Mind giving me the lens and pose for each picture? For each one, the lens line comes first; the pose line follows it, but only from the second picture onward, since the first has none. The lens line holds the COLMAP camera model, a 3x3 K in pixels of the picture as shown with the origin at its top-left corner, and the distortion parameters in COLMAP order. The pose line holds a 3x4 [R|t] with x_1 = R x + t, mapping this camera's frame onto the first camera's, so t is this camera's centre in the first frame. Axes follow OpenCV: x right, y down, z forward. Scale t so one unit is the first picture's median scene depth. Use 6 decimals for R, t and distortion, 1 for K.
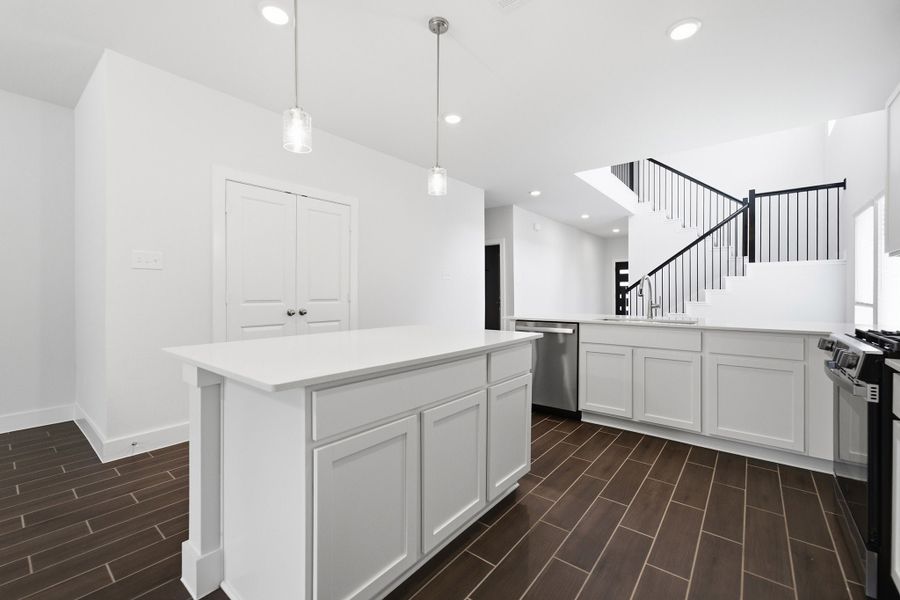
lens RADIAL K [[381.7, 0, 448.4], [0, 381.7, 296.2], [0, 0, 1]] dist [-0.002589, 0.000352]
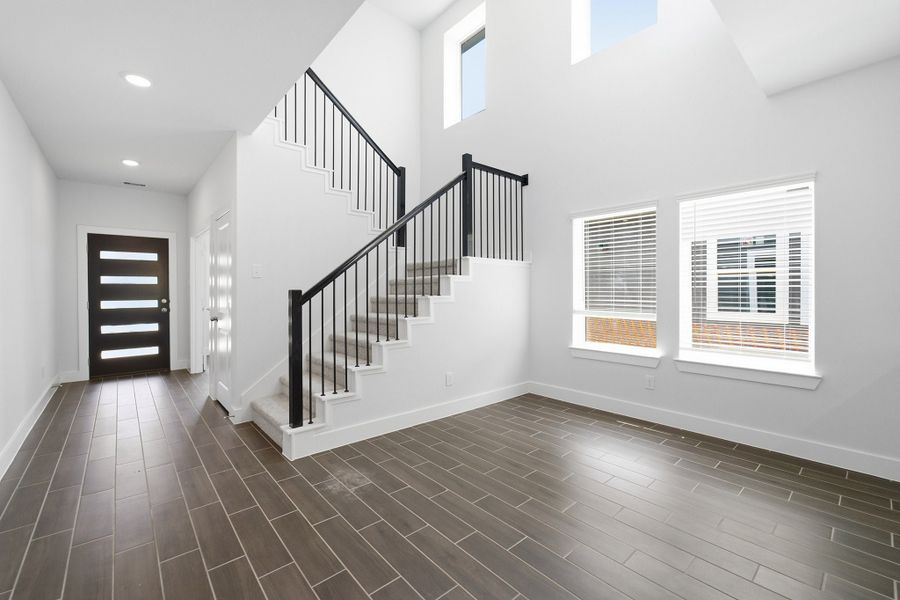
lens RADIAL K [[379.1, 0, 450.0], [0, 379.1, 300.0], [0, 0, 1]] dist [-0.038103, 0.033298]
pose [[0.179780, -0.025332, 0.983381, 0.101956], [0.007952, 0.999673, 0.024298, -0.027885], [-0.983675, 0.003452, 0.179923, 0.982556]]
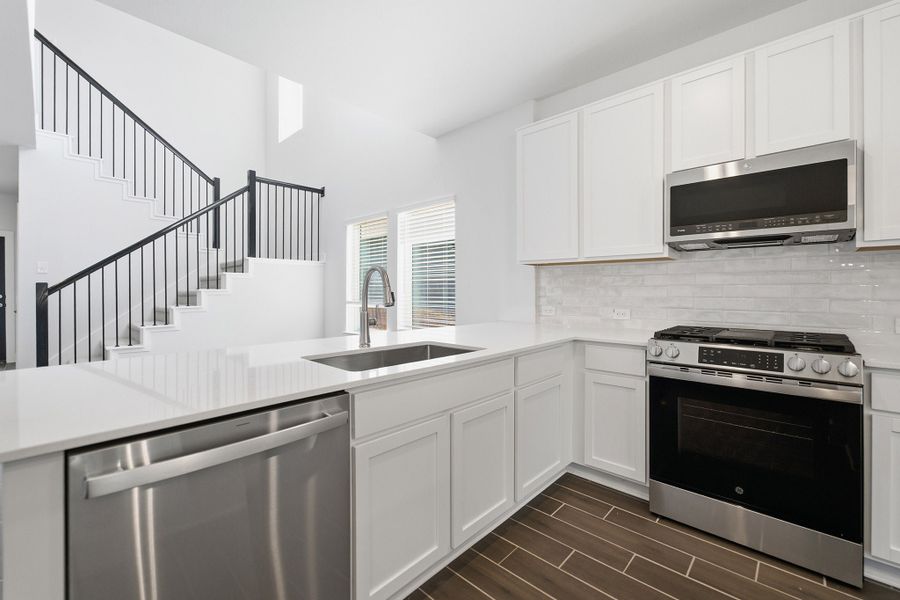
lens RADIAL K [[374.0, 0, 446.0], [0, 374.0, 292.2], [0, 0, 1]] dist [-0.006913, 0.000528]
pose [[0.073156, -0.006427, 0.997300, 0.003539], [0.009060, 0.999942, 0.005780, -0.012039], [-0.997279, 0.008613, 0.073210, 0.556534]]
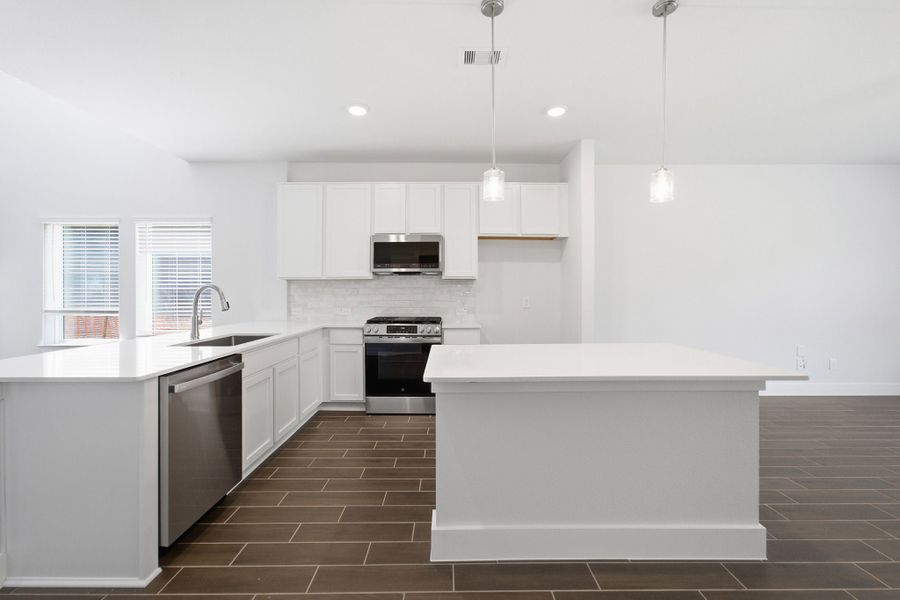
lens RADIAL K [[381.7, 0, 448.4], [0, 381.7, 296.2], [0, 0, 1]] dist [-0.002589, 0.000352]
pose [[-0.636378, -0.010926, 0.771300, -0.271362], [0.005570, 0.999809, 0.018759, -0.026094], [-0.771357, 0.016233, -0.636195, 0.720345]]
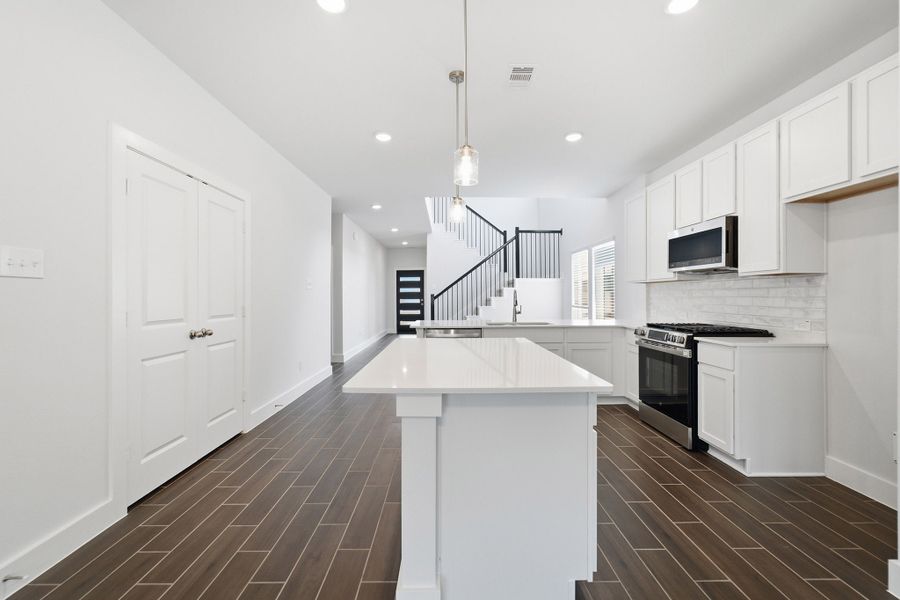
lens RADIAL K [[382.6, 0, 447.3], [0, 382.6, 294.4], [0, 0, 1]] dist [0.031142, 0.000232]
pose [[0.775877, -0.001716, 0.630882, -0.342694], [0.008602, 0.999932, -0.007859, -0.018184], [-0.630826, 0.011524, 0.775839, 0.054857]]
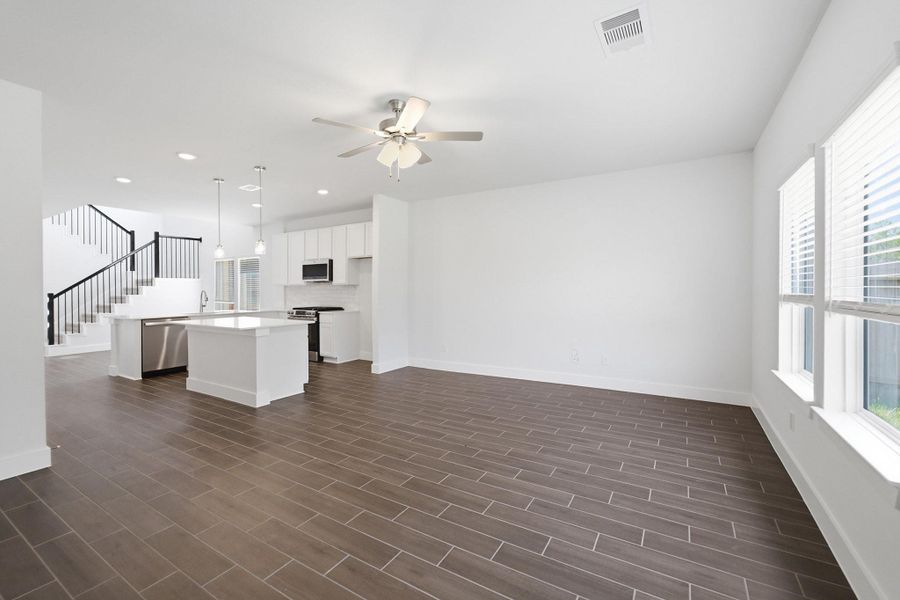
lens RADIAL K [[381.7, 0, 448.4], [0, 381.7, 296.2], [0, 0, 1]] dist [-0.002589, 0.000352]
pose [[-0.125021, -0.014458, 0.992049, -1.009731], [0.012473, 0.999792, 0.016143, -0.023277], [-0.992076, 0.014392, -0.124815, -0.002617]]
